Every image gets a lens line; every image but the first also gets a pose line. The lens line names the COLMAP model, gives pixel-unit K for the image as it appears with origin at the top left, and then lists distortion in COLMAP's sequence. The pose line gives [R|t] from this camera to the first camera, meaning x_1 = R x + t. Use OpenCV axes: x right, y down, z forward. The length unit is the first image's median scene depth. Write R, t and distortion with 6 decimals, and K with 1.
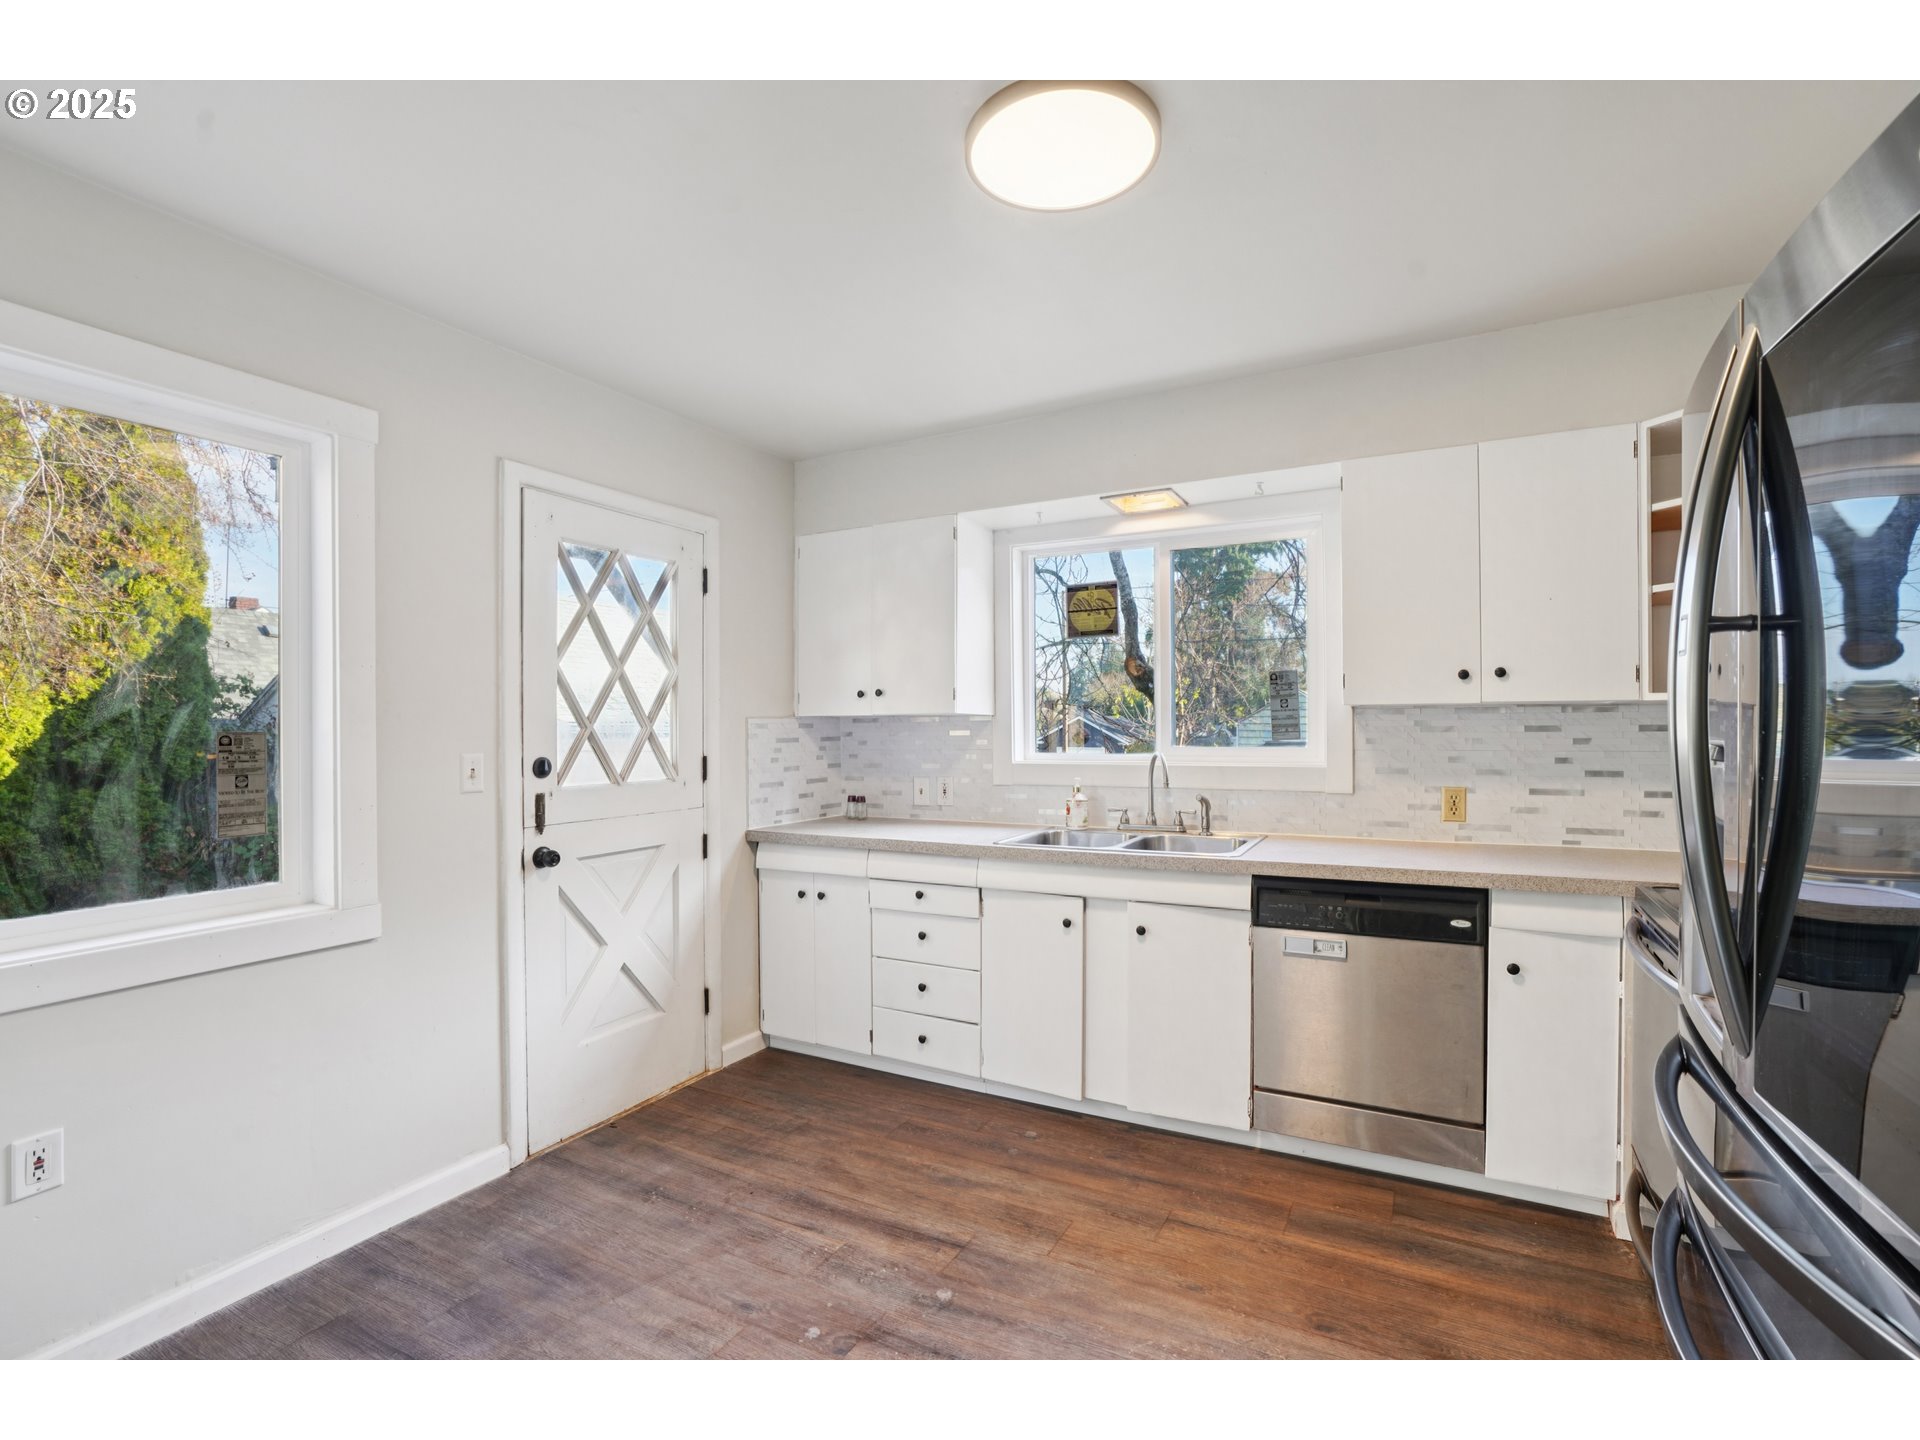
lens RADIAL K [[885.5, 0, 953.3], [0, 885.5, 729.4], [0, 0, 1]] dist [-0.026389, 0.002840]
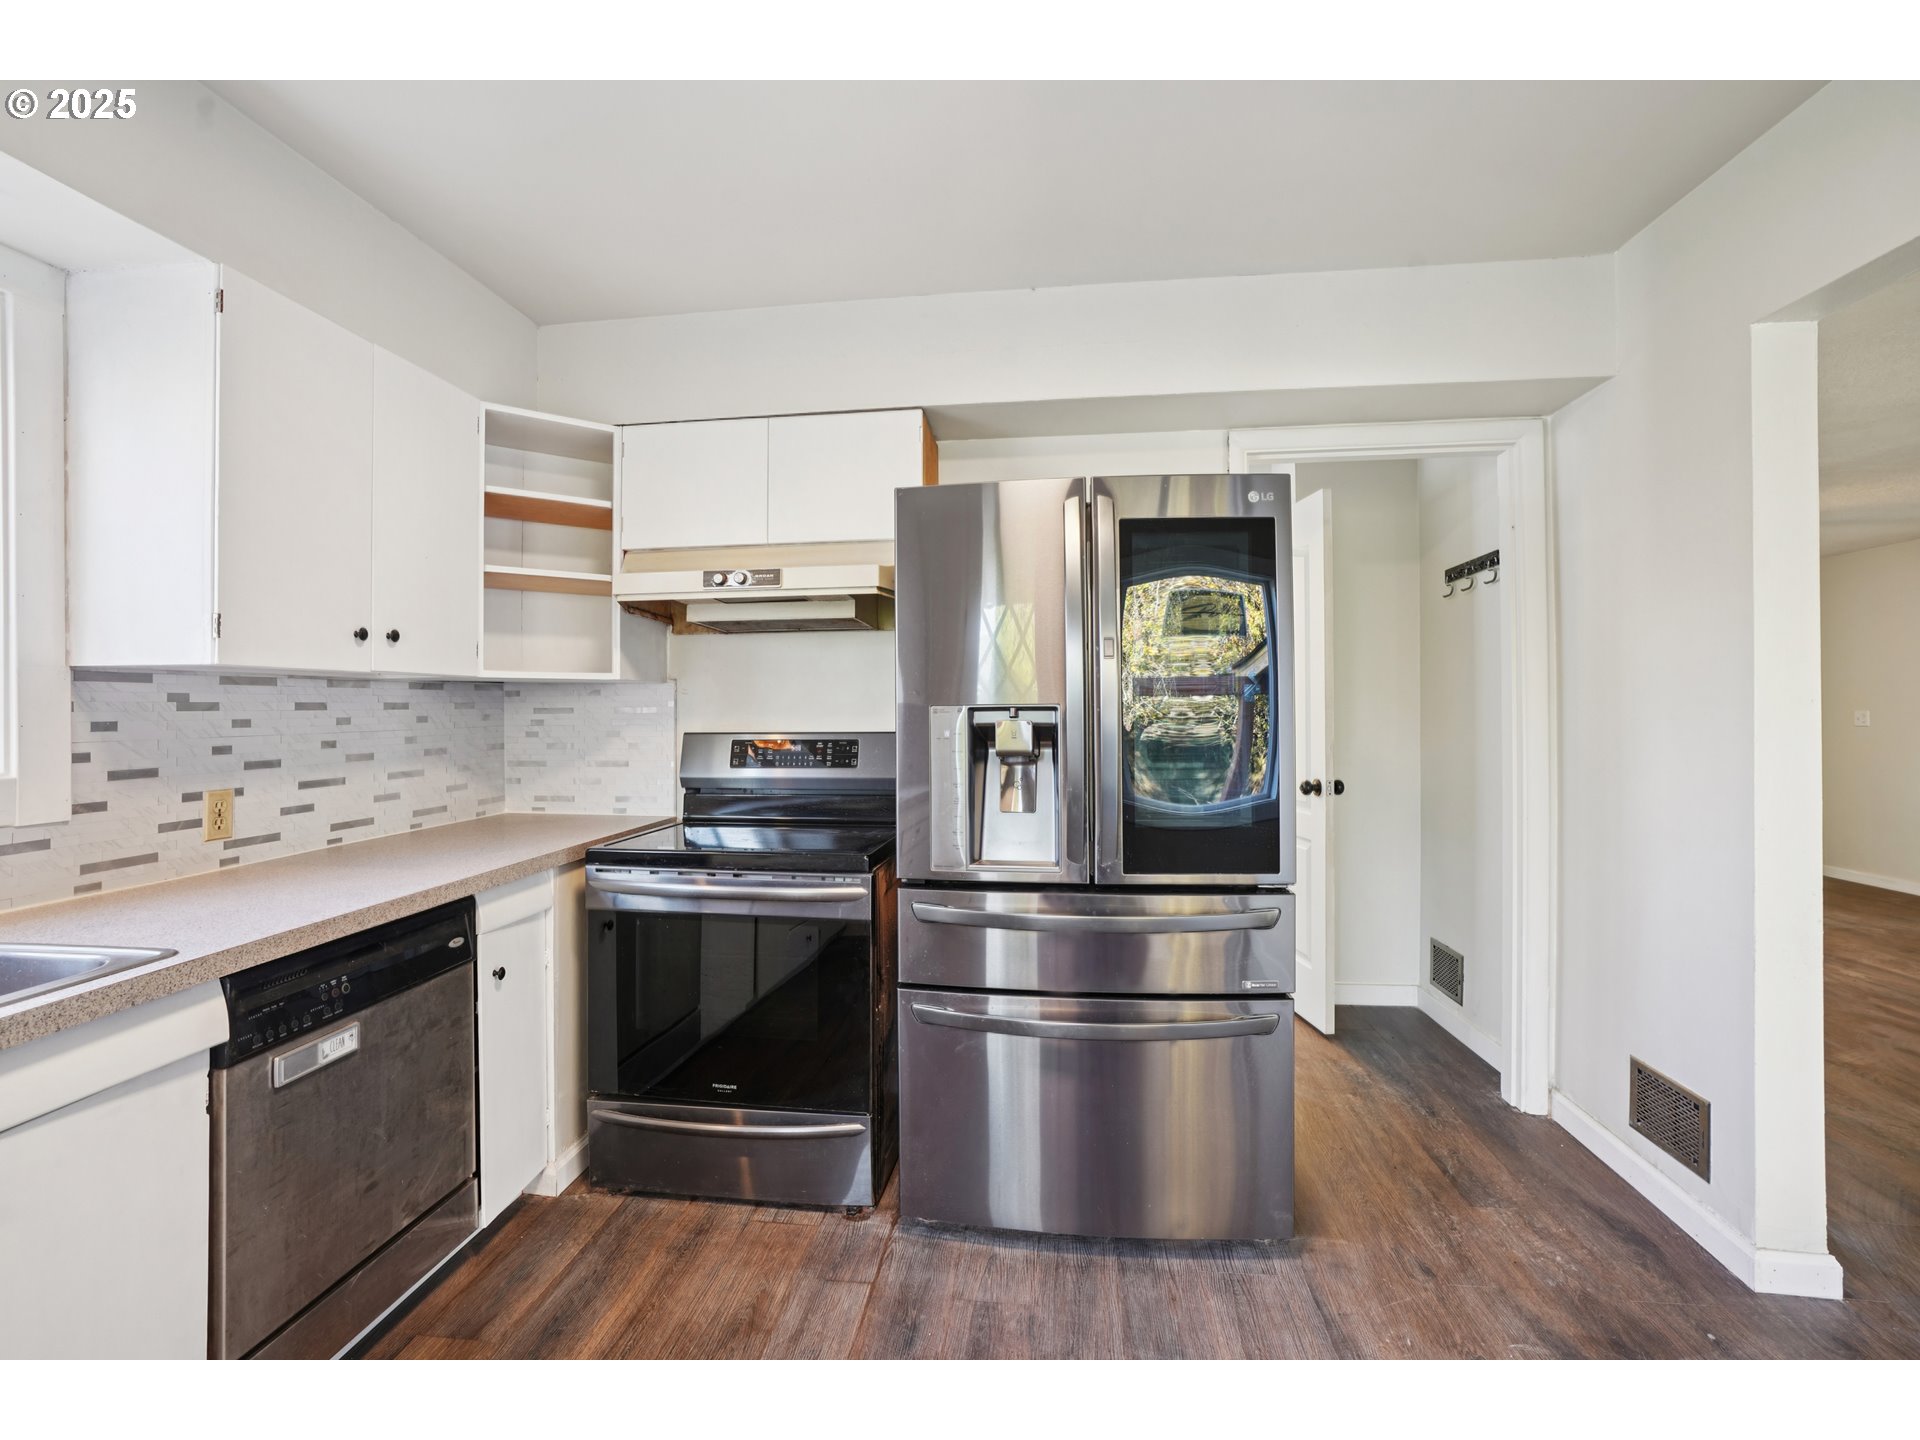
lens RADIAL K [[898.3, 0, 948.1], [0, 898.3, 707.0], [0, 0, 1]] dist [-0.032018, 0.012926]
pose [[-0.377352, 0.007611, 0.926039, -0.323647], [0.009352, 0.999947, -0.004408, 0.009137], [-0.926023, 0.006997, -0.377403, 0.791811]]
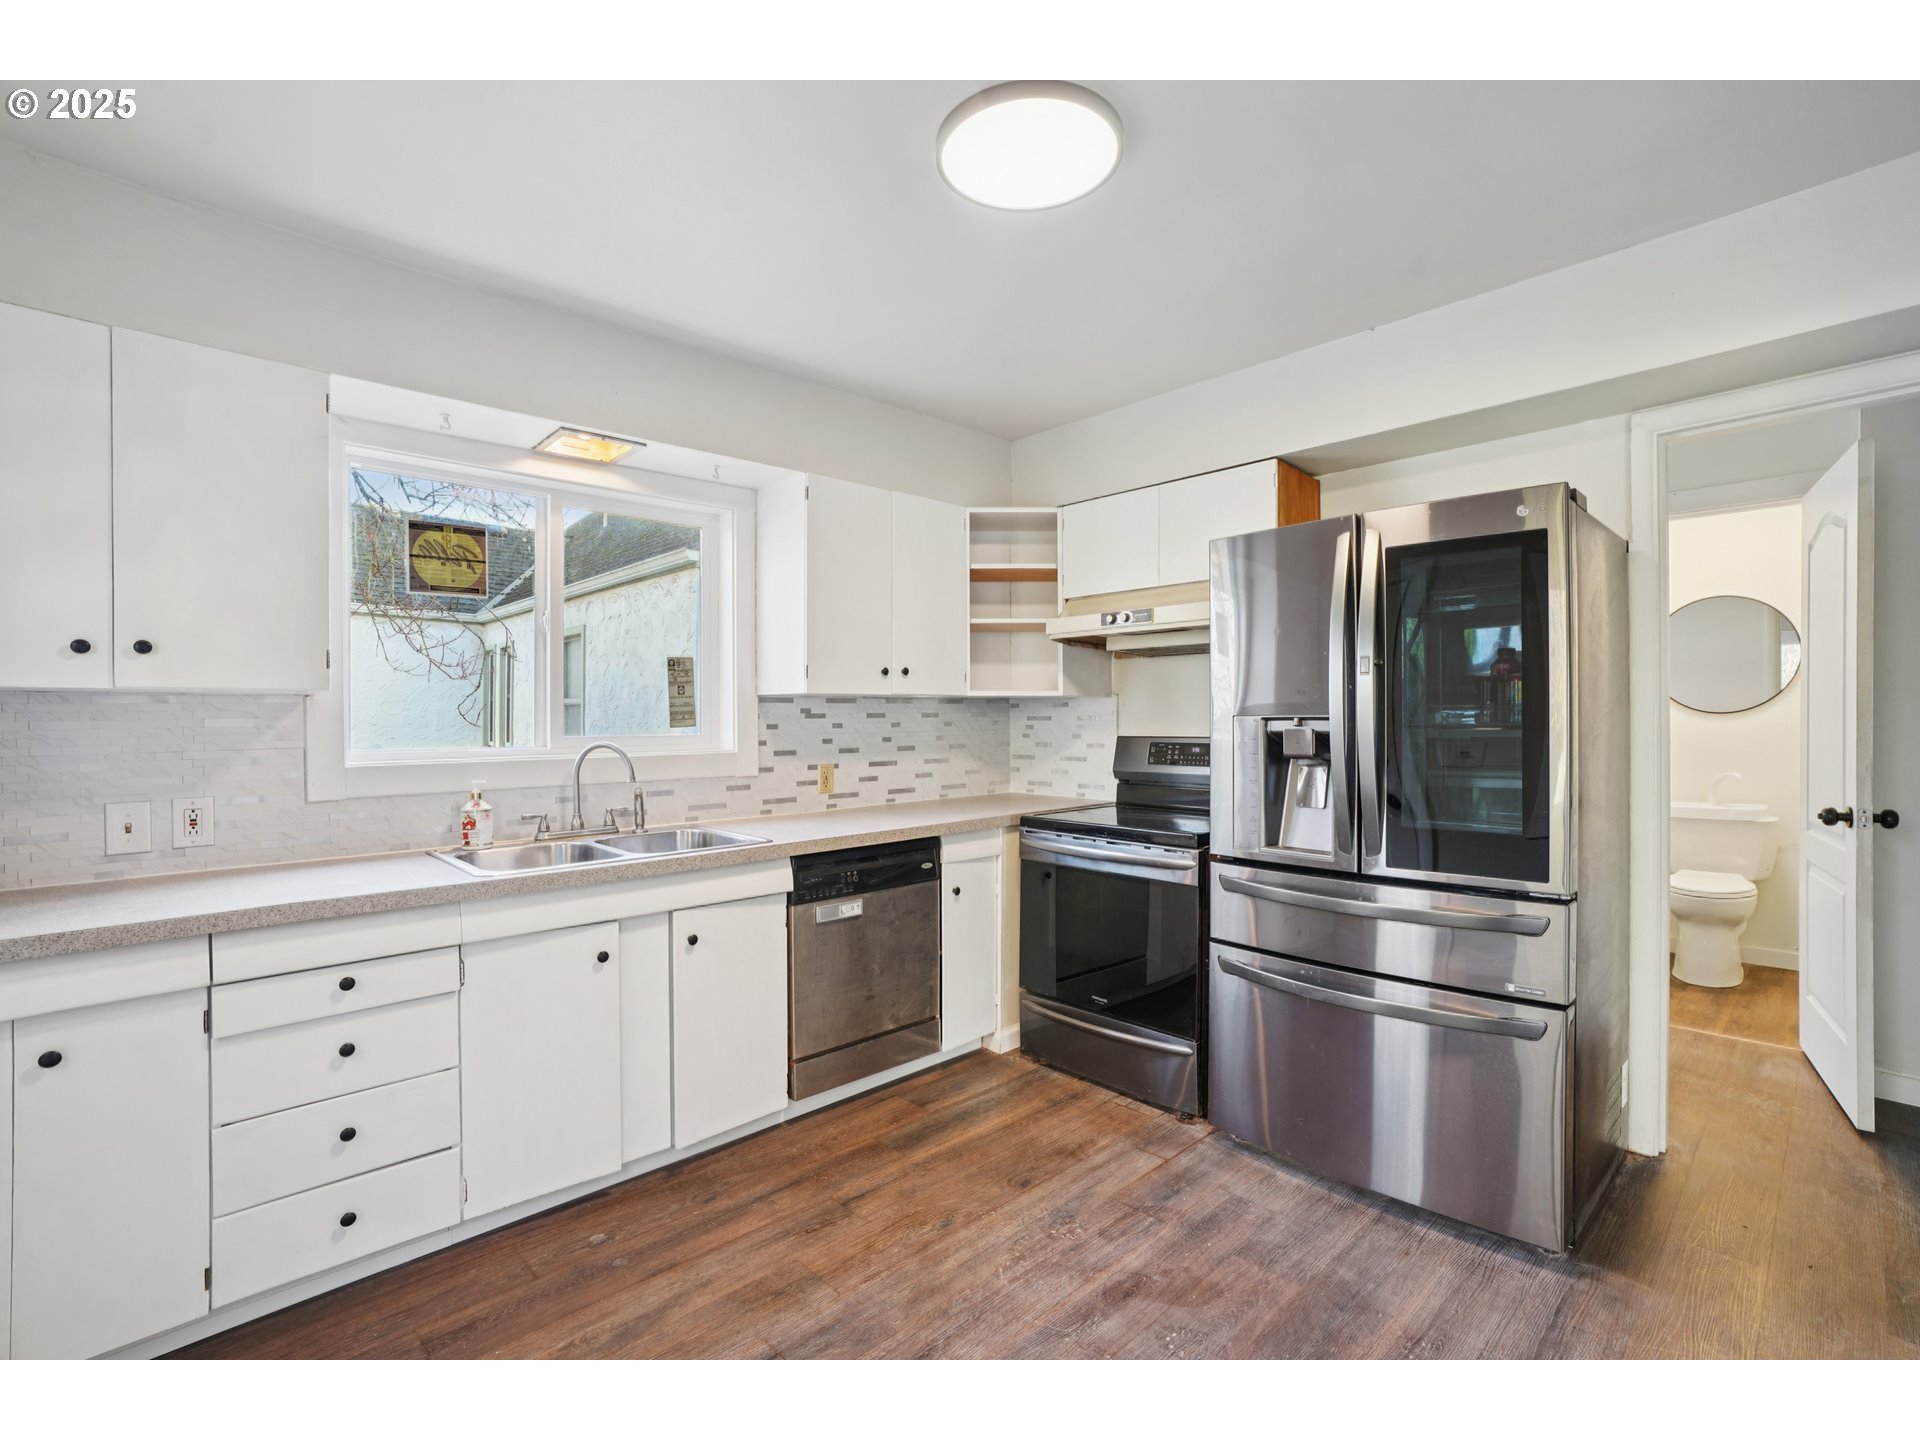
lens RADIAL K [[898.3, 0, 944.2], [0, 898.3, 723.4], [0, 0, 1]] dist [-0.032018, 0.012926]
pose [[0.307786, -0.004191, 0.951446, -0.600886], [0.005772, 0.999980, 0.002538, 0.008220], [-0.951438, 0.004711, 0.307804, 0.506081]]
